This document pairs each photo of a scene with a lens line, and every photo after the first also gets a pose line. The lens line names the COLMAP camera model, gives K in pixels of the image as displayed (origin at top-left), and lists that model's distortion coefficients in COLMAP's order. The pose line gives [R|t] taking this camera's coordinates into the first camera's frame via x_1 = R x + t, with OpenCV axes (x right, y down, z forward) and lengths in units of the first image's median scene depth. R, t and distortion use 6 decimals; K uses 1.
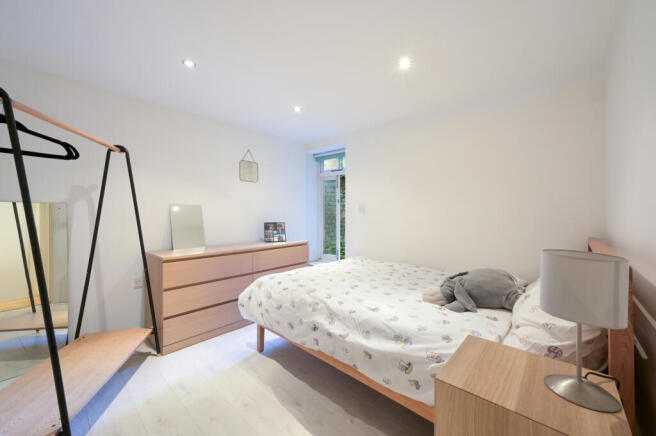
lens RADIAL K [[264.0, 0, 327.8], [0, 264.0, 216.4], [0, 0, 1]] dist [0.000474, 0.000067]
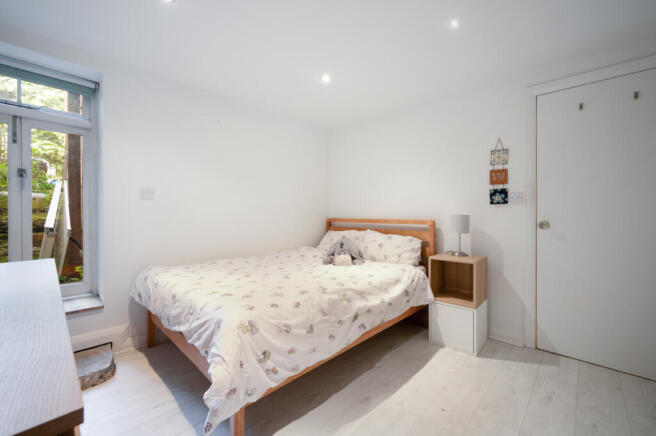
lens RADIAL K [[276.4, 0, 327.7], [0, 276.4, 216.8], [0, 0, 1]] dist [-0.003743, 0.000431]
pose [[-0.014616, -0.016982, 0.999749, -1.063590], [0.000403, 0.999856, 0.016990, 0.040705], [-0.999893, 0.000651, -0.014607, 1.128783]]
